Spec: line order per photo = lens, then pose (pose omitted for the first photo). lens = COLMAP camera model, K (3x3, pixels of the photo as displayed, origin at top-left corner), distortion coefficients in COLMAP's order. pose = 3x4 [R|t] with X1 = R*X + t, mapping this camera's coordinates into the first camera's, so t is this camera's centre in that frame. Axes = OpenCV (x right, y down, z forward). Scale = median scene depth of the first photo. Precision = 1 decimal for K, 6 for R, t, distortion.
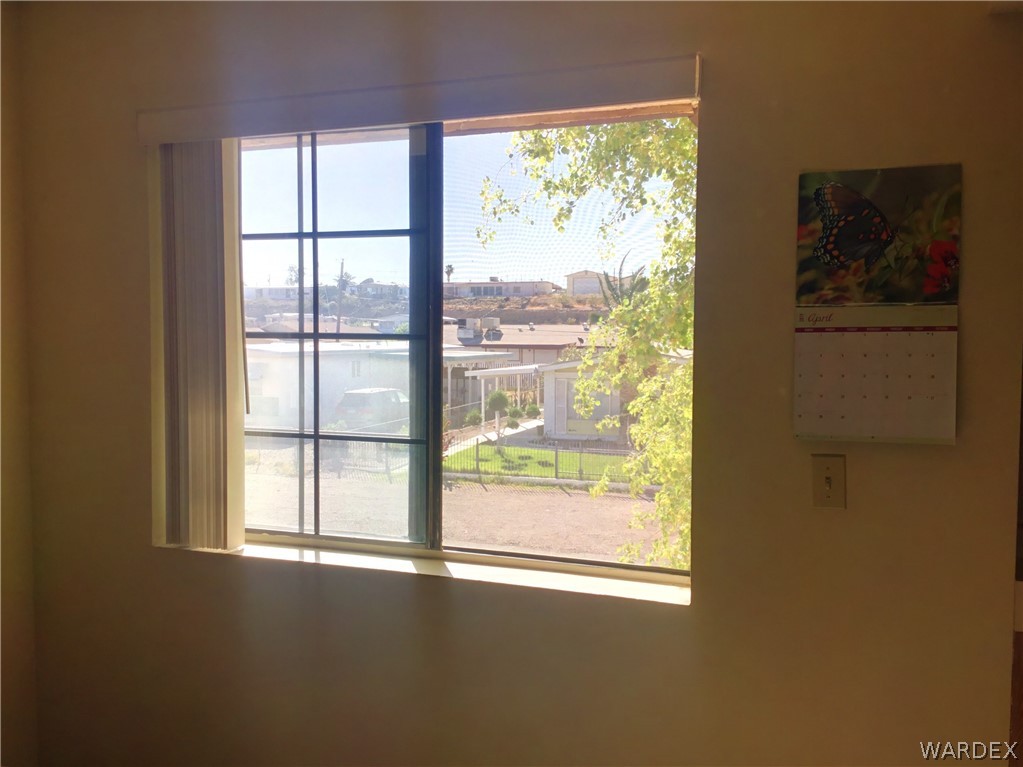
lens RADIAL K [[912.4, 0, 514.6], [0, 912.4, 388.4], [0, 0, 1]] dist [0.134790, -0.240586]
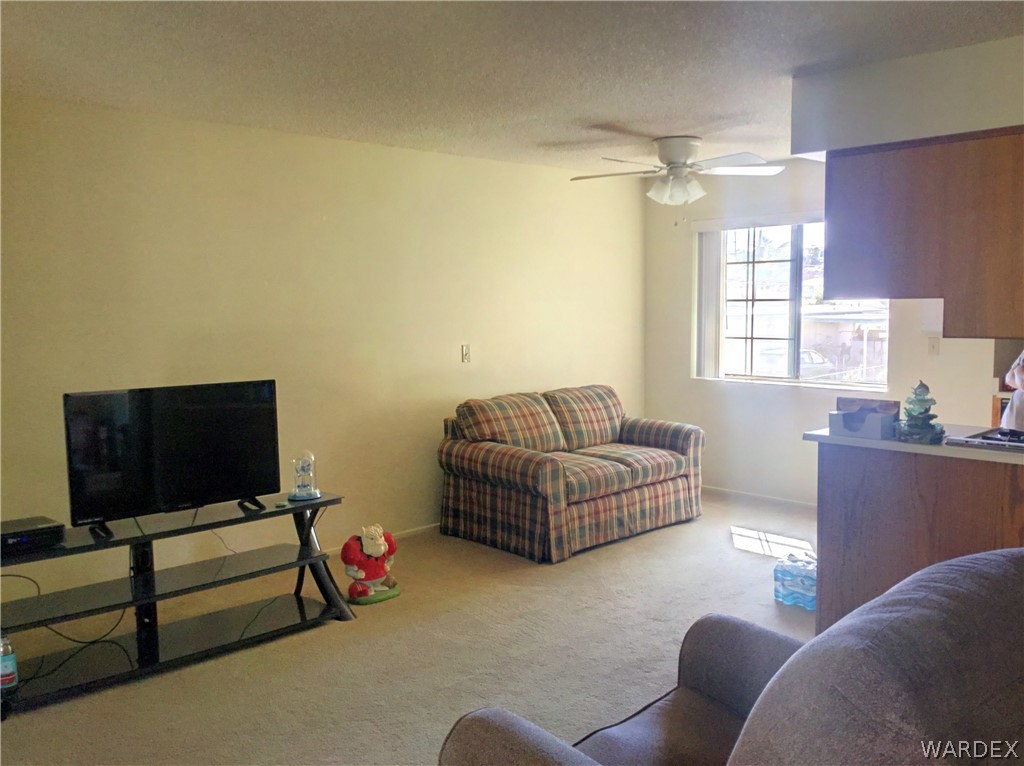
lens RADIAL K [[913.3, 0, 515.1], [0, 913.3, 387.9], [0, 0, 1]] dist [0.134790, -0.240586]
pose [[0.903311, 0.026341, -0.428178, 0.034991], [-0.010121, 0.999144, 0.040113, 0.010840], [0.428868, -0.031901, 0.902804, -0.192596]]
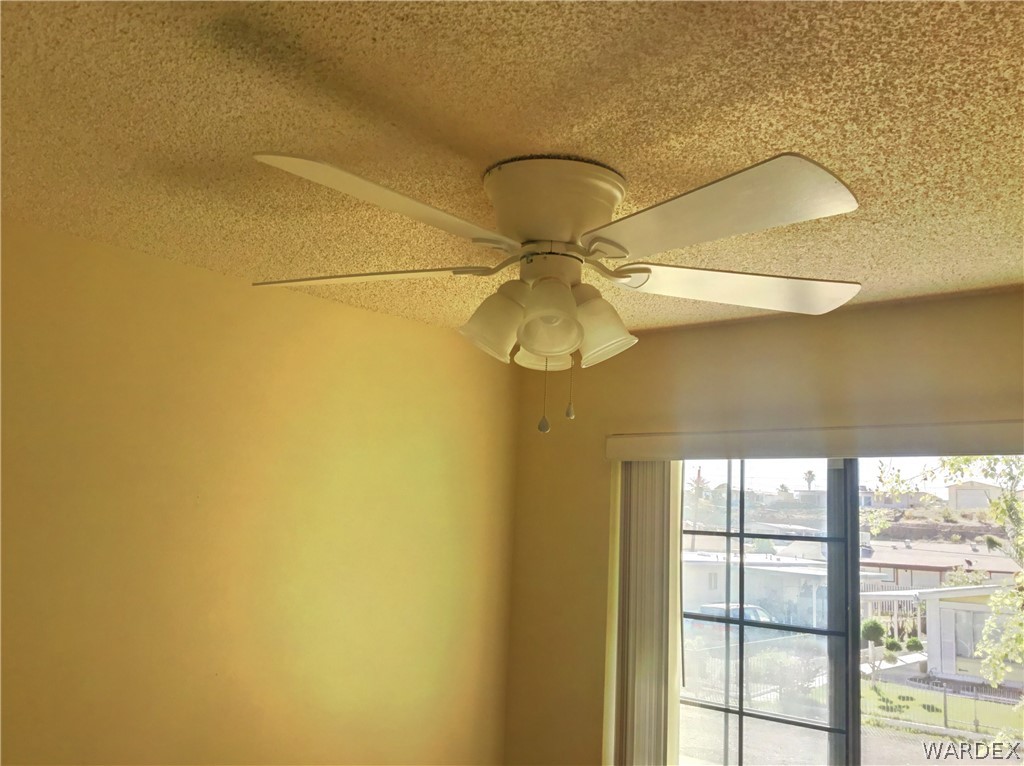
lens RADIAL K [[913.3, 0, 515.1], [0, 913.3, 387.9], [0, 0, 1]] dist [0.134790, -0.240586]
pose [[0.930037, -0.016710, -0.367085, -0.005028], [-0.063165, 0.976826, -0.204501, -0.009986], [0.361996, 0.213380, 0.907429, -0.027576]]
